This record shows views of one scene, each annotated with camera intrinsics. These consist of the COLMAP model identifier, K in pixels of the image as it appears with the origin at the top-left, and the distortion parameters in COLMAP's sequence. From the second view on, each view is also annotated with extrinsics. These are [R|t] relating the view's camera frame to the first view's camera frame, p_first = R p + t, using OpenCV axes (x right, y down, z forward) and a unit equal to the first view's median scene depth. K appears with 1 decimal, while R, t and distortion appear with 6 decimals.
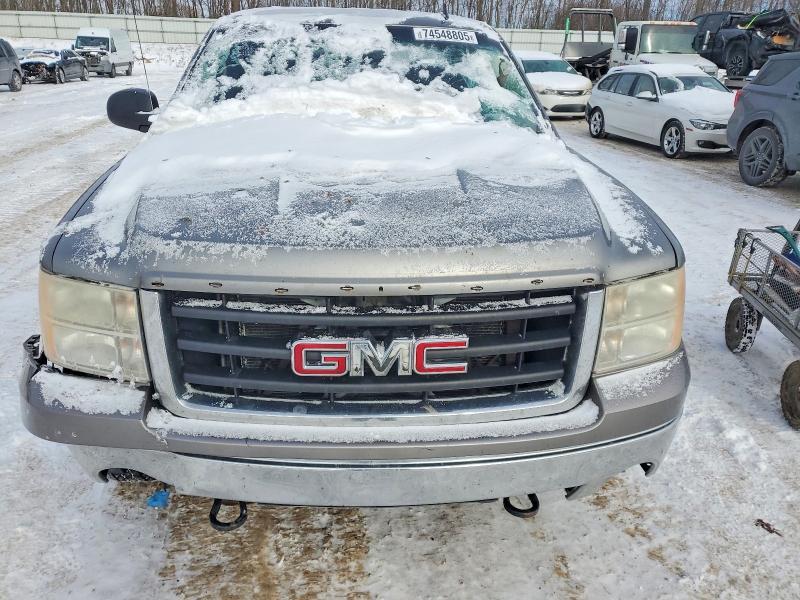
lens RADIAL K [[633.7, 0, 400.0], [0, 633.7, 300.0], [0, 0, 1]] dist [0.013021, 0.000369]
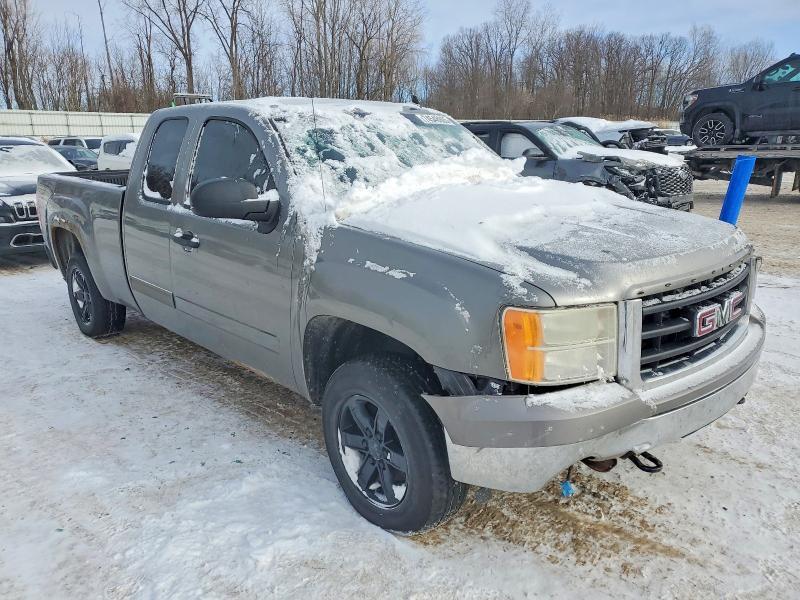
lens RADIAL K [[633.7, 0, 400.0], [0, 633.7, 300.0], [0, 0, 1]] dist [0.013021, 0.000369]
pose [[0.783383, -0.201433, 0.587993, -1.110982], [0.265678, 0.963768, -0.023798, -0.080567], [-0.561895, 0.174860, 0.808516, 0.112560]]
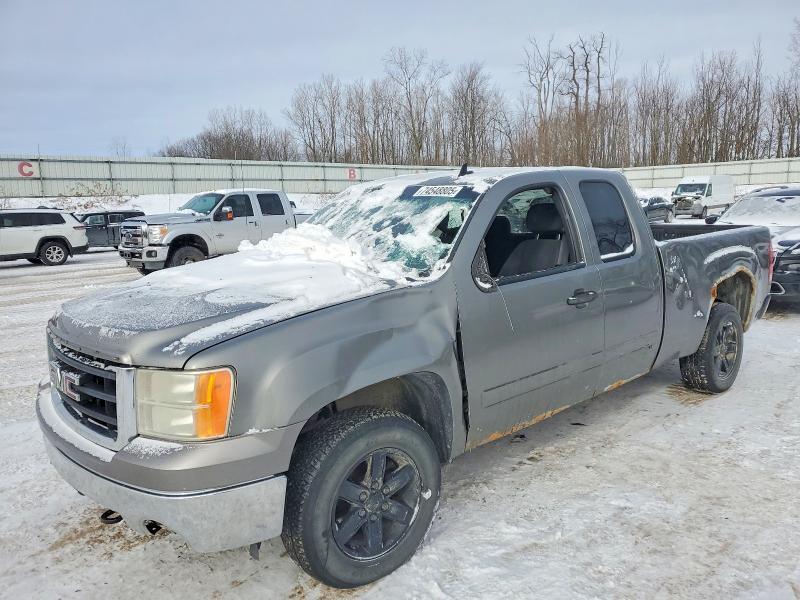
lens RADIAL K [[633.7, 0, 400.0], [0, 633.7, 300.0], [0, 0, 1]] dist [0.013021, 0.000369]
pose [[0.589905, 0.078669, -0.803631, 1.377136], [-0.243874, 0.966124, -0.084439, -0.148837], [0.769765, 0.245796, 0.589107, 0.441052]]
